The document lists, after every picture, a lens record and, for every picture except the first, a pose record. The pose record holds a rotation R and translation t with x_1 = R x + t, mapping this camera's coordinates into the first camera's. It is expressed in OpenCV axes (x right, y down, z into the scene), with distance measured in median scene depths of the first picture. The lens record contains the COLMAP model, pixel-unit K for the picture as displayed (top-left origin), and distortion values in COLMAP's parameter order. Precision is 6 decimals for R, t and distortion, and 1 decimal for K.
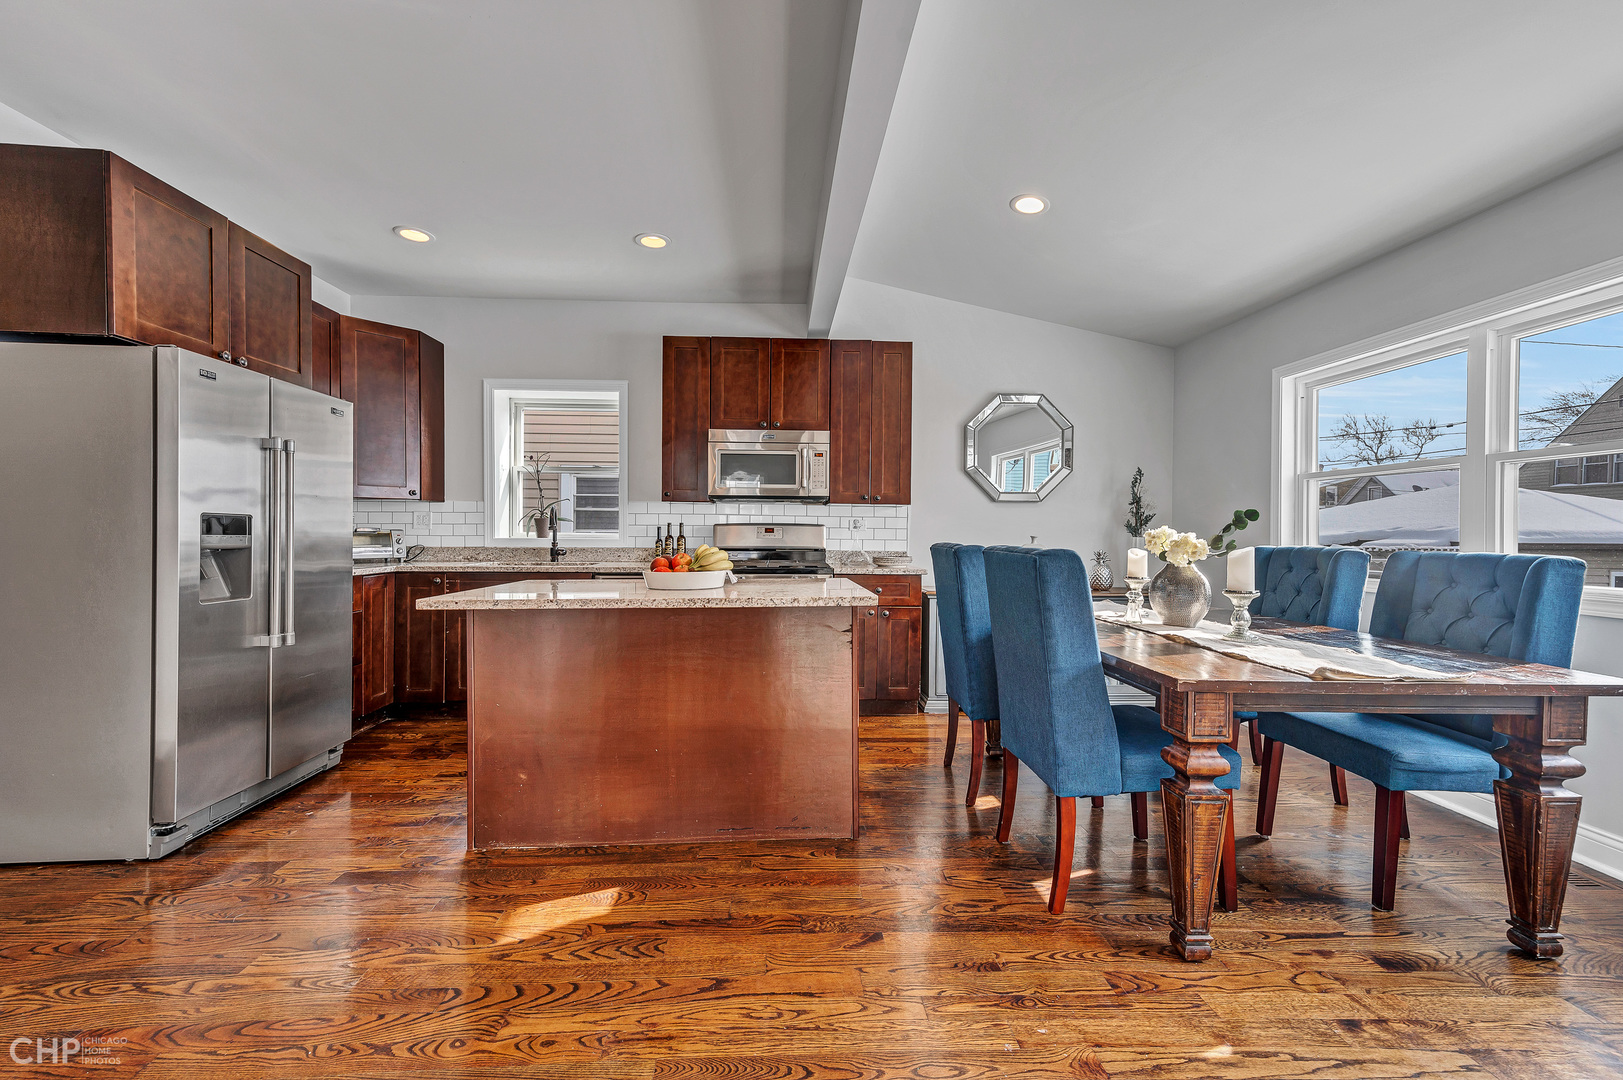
lens RADIAL K [[655.7, 0, 803.5], [0, 655.7, 538.9], [0, 0, 1]] dist [0.018766, -0.000079]
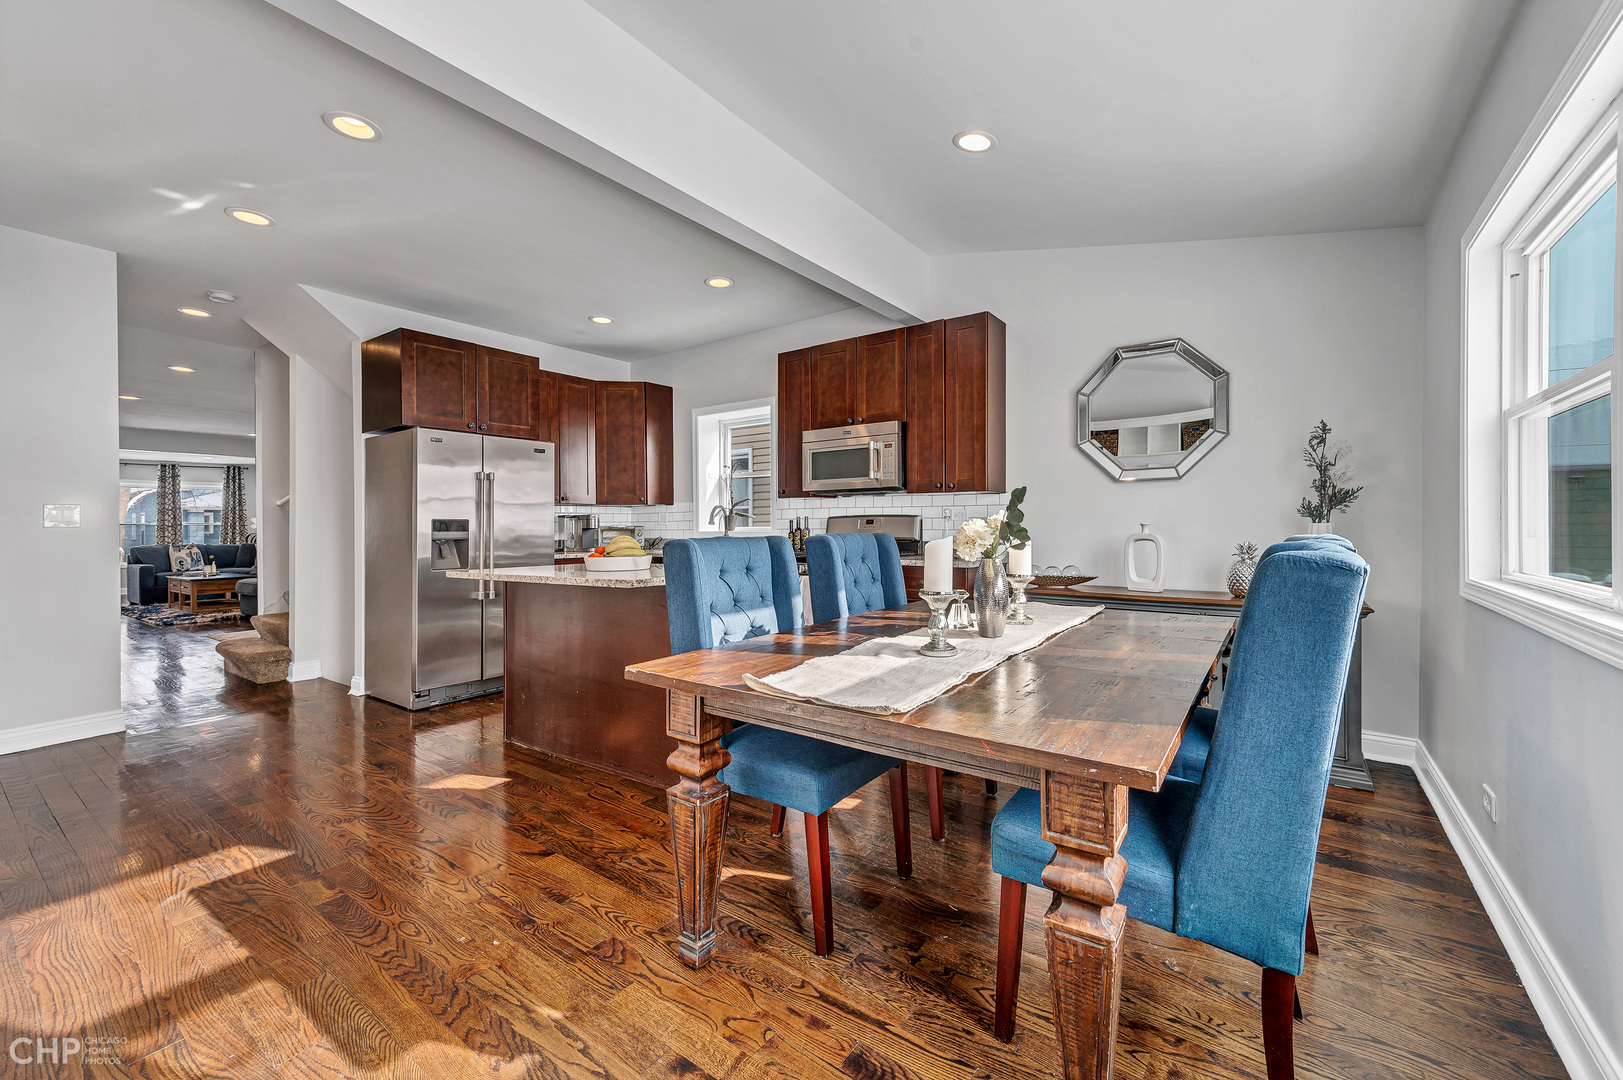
lens RADIAL K [[655.7, 0, 824.4], [0, 655.7, 529.7], [0, 0, 1]] dist [0.018766, -0.000079]
pose [[0.785232, -0.009946, -0.619122, 0.563806], [0.008893, 0.999949, -0.004784, 0.003473], [0.619138, -0.001749, 0.785280, 0.154520]]
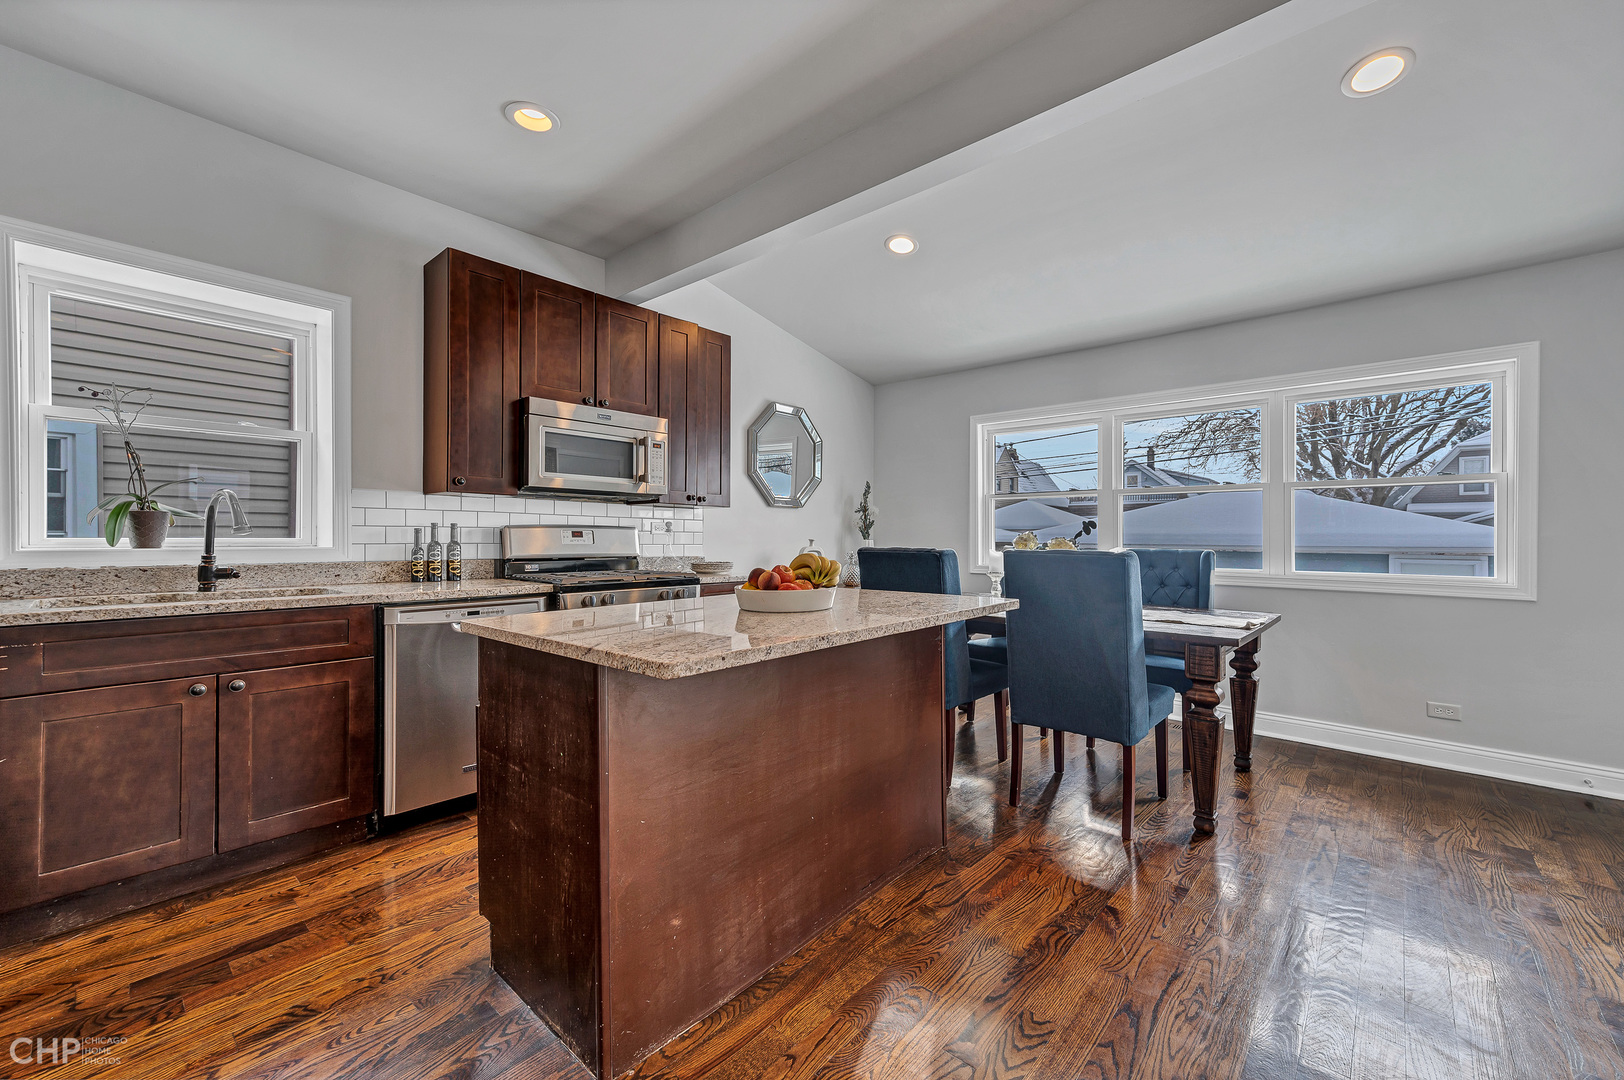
lens RADIAL K [[656.1, 0, 806.7], [0, 656.1, 537.8], [0, 0, 1]] dist [0.018766, -0.000079]
pose [[0.697131, -0.004591, 0.716929, -0.455263], [0.007803, 0.999969, -0.001184, -0.006081], [-0.716901, 0.006420, 0.697145, 0.264352]]
